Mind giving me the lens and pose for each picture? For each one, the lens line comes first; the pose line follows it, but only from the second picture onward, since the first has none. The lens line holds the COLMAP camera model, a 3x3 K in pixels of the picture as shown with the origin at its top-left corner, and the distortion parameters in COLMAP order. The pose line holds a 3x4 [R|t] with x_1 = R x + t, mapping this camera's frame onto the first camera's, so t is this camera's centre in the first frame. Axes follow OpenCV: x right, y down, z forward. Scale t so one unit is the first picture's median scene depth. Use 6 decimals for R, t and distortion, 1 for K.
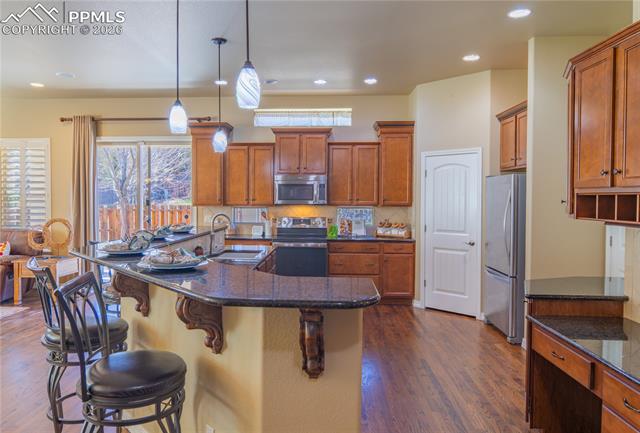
lens RADIAL K [[458.2, 0, 320.0], [0, 458.2, 216.5], [0, 0, 1]] dist [-0.003590, -0.000873]
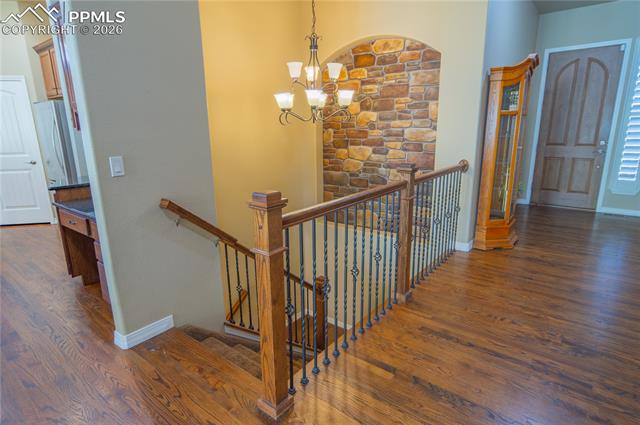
lens RADIAL K [[347.3, 0, 320.0], [0, 347.3, 212.5], [0, 0, 1]] dist [0.000998, 0.000196]
pose [[0.585797, -0.202391, 0.784780, 0.040992], [0.043307, 0.974750, 0.219058, 0.021652], [-0.809300, -0.094337, 0.579771, -0.120322]]
